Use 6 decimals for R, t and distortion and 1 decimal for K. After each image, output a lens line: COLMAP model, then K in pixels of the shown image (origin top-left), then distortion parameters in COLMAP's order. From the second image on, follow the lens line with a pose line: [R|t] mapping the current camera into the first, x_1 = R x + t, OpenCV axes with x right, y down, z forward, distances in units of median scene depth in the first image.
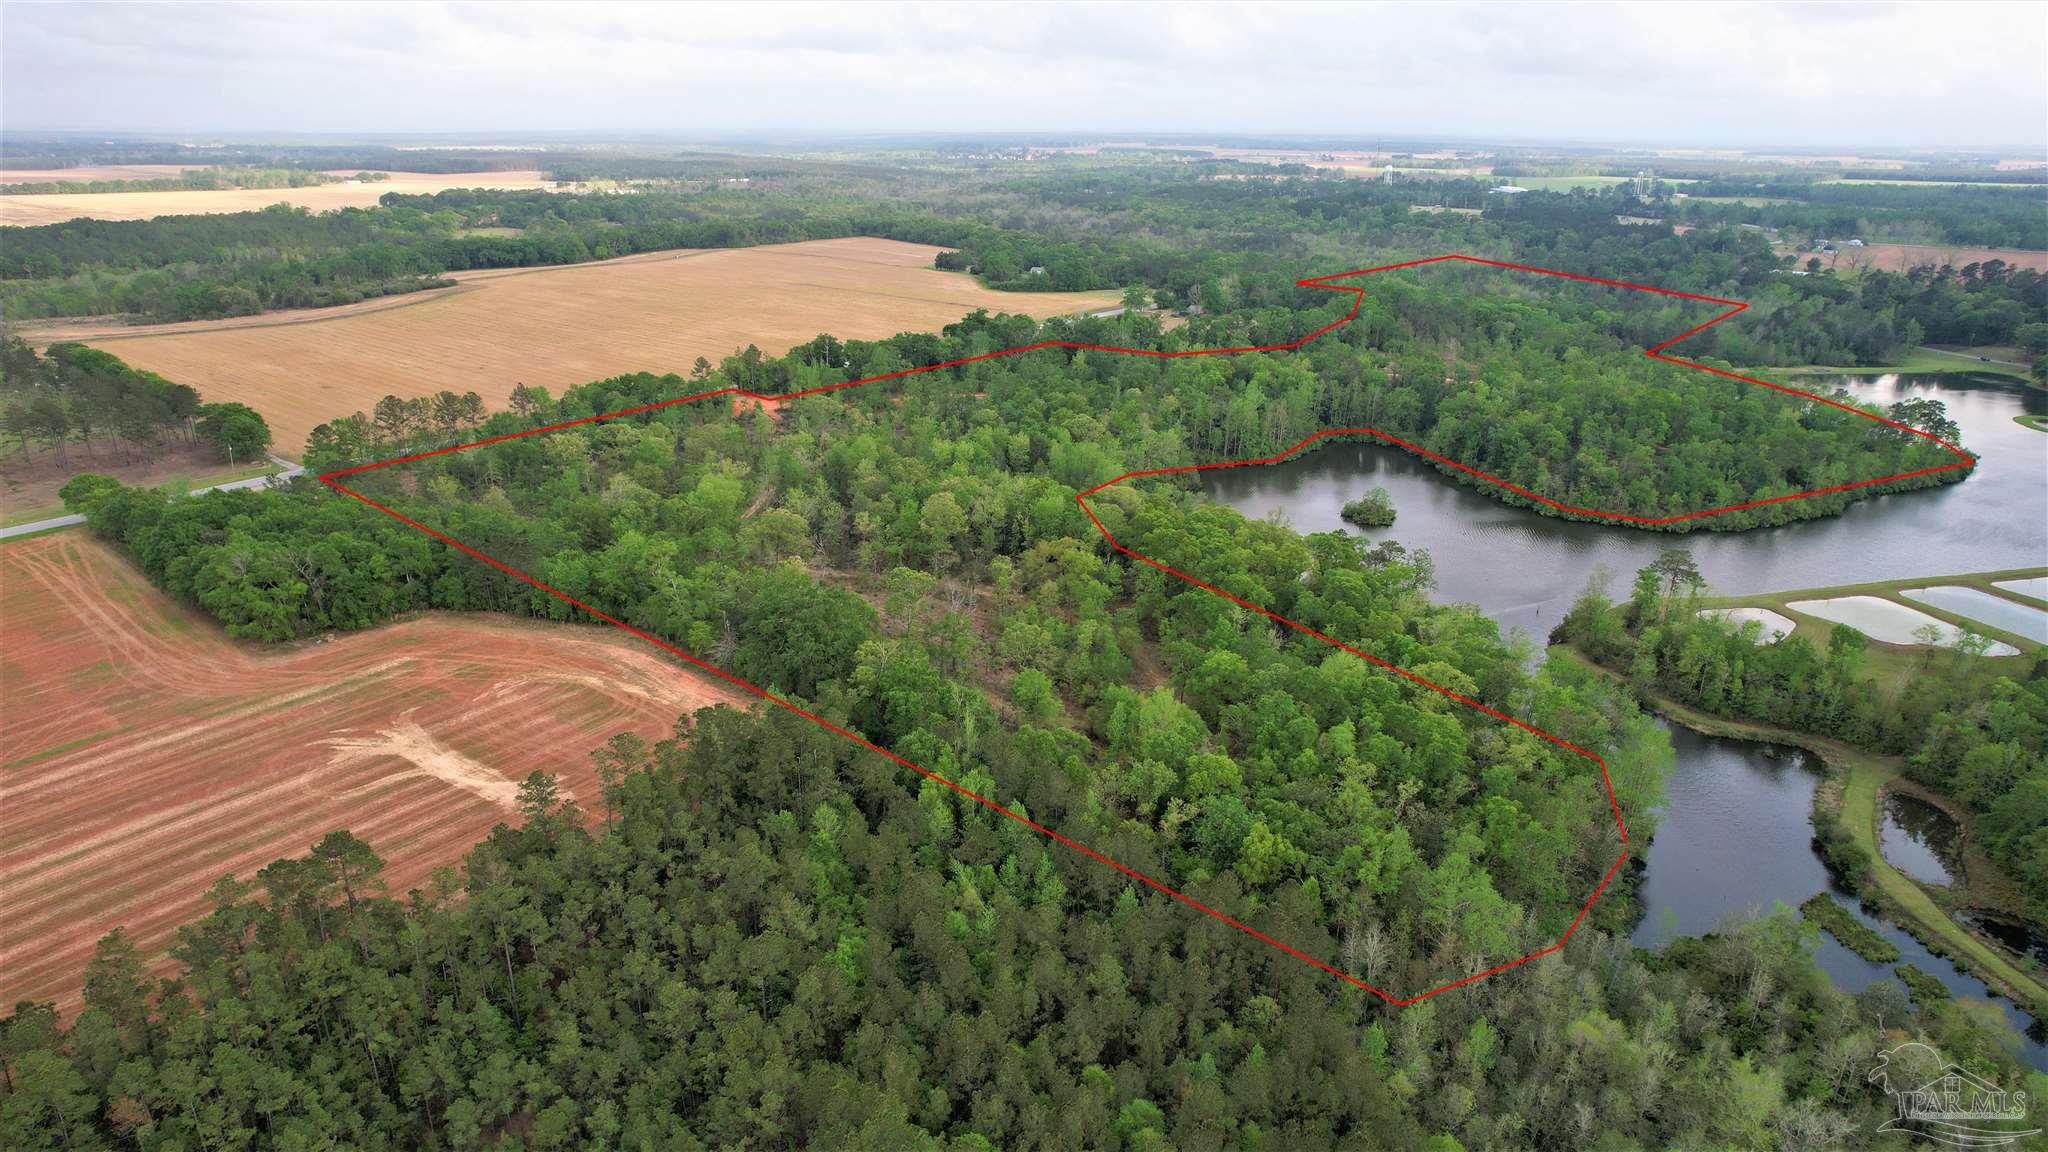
lens RADIAL K [[1311.9, 0, 1019.7], [0, 1311.9, 595.9], [0, 0, 1]] dist [-0.075816, 0.068214]
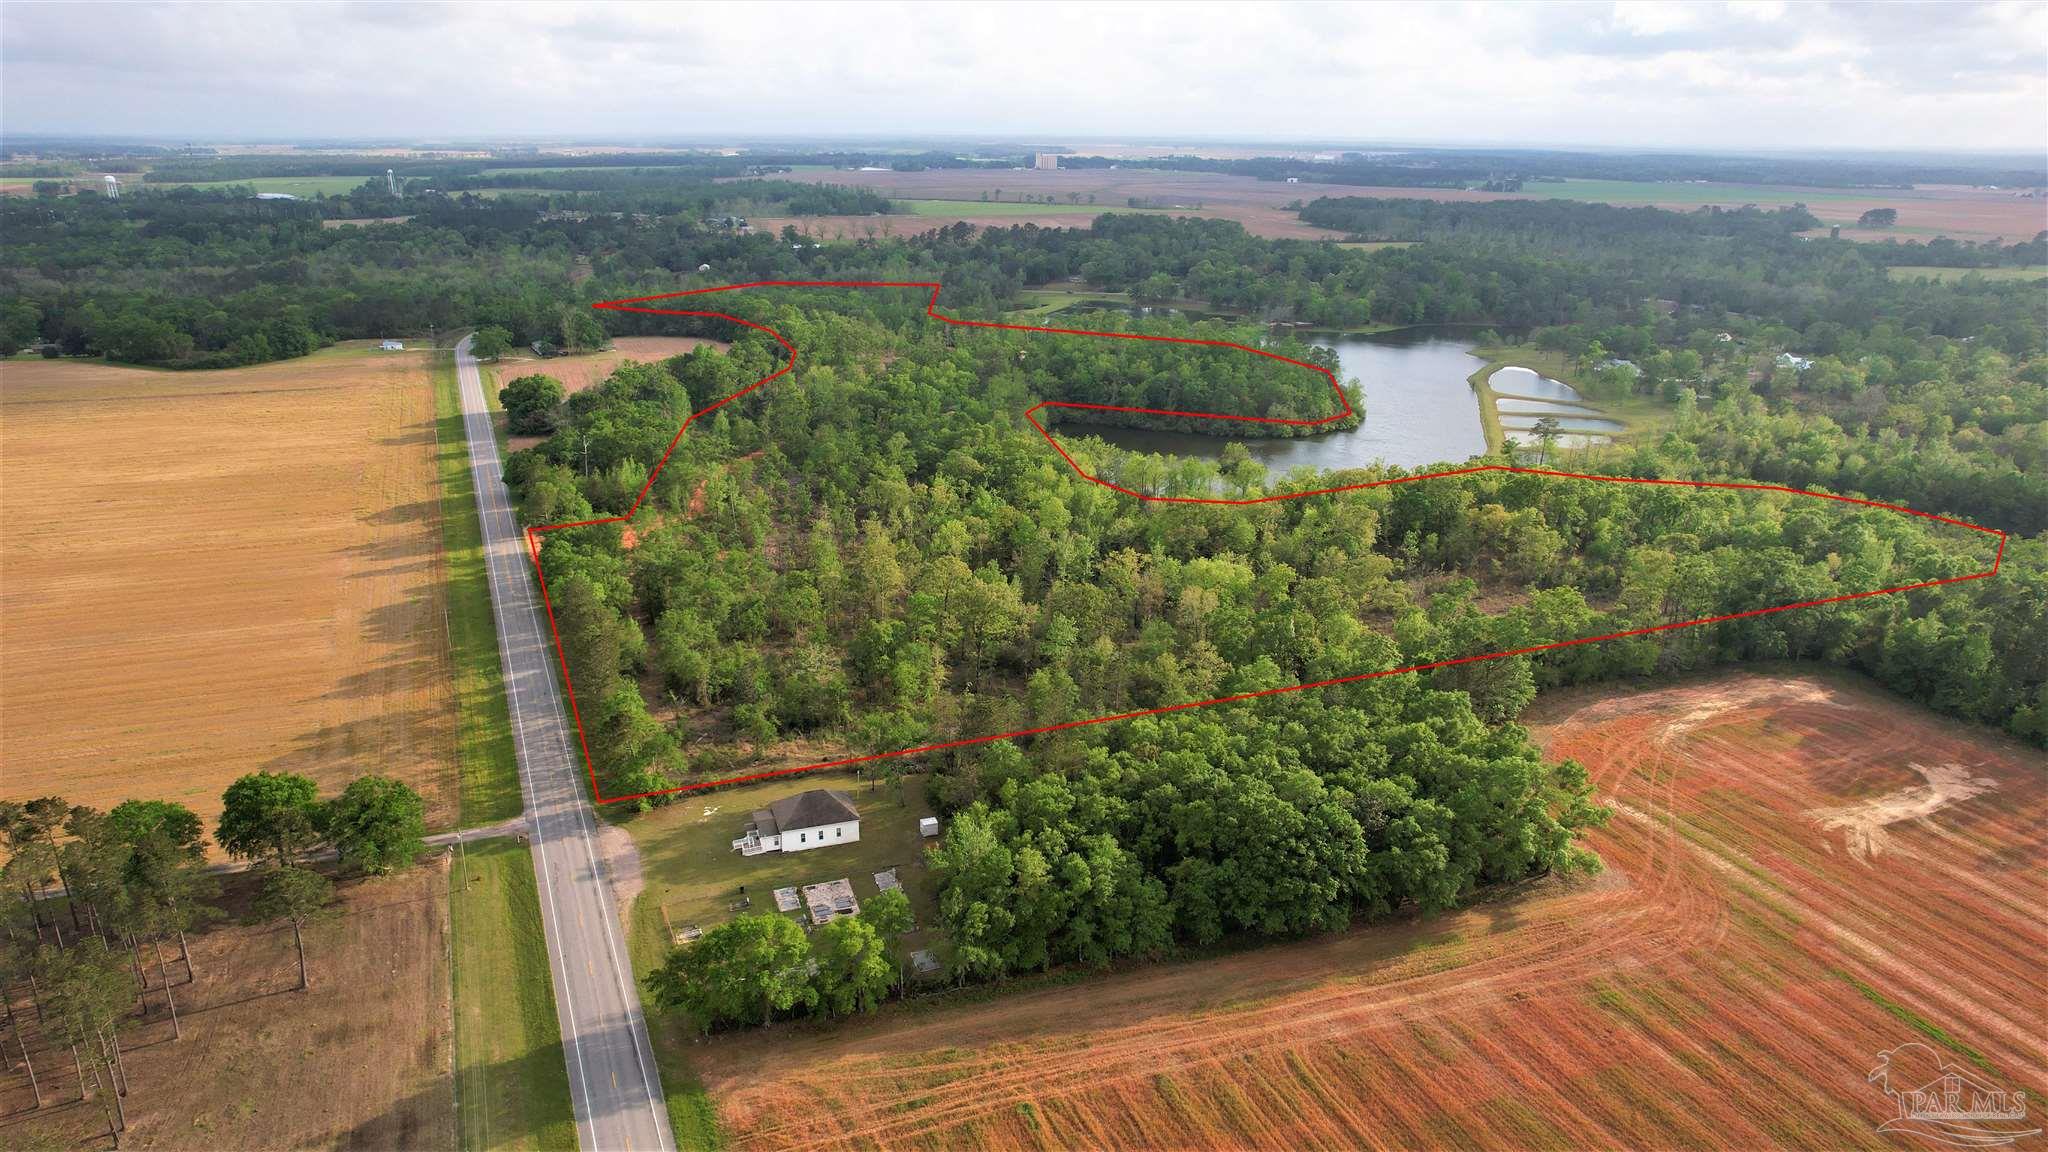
lens RADIAL K [[1324.8, 0, 1024.0], [0, 1324.8, 576.0], [0, 0, 1]] dist [-0.089285, 0.087441]
pose [[0.506759, -0.285512, 0.813436, -0.401675], [0.294731, 0.944088, 0.147757, -0.098994], [-0.810141, 0.164868, 0.562574, 0.251198]]
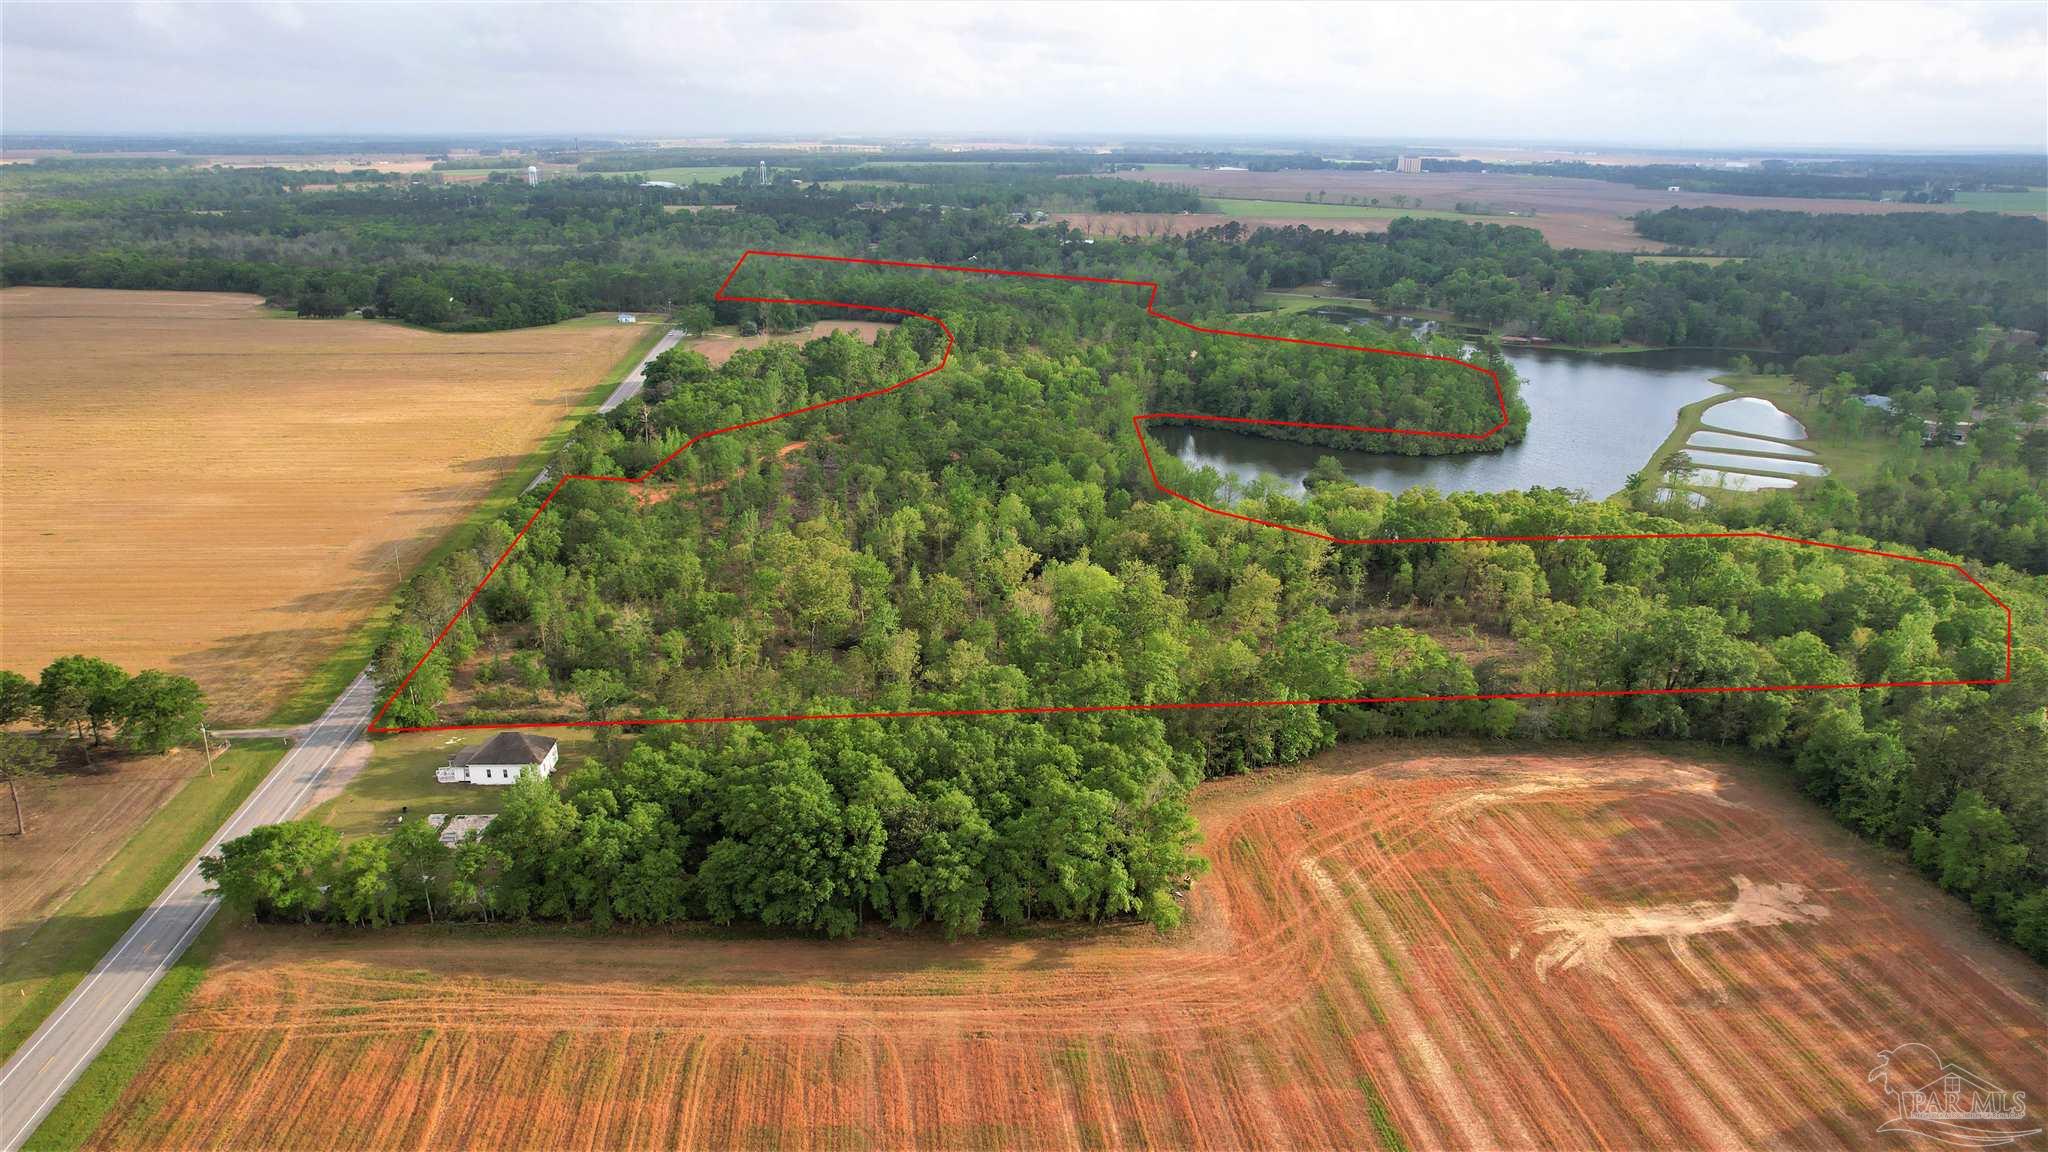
lens RADIAL K [[1324.8, 0, 1024.0], [0, 1324.8, 576.0], [0, 0, 1]] dist [-0.089285, 0.087441]
pose [[0.733071, -0.226475, 0.641339, -0.321151], [0.234445, 0.969285, 0.074304, -0.063118], [-0.638468, 0.095888, 0.763652, 0.159311]]
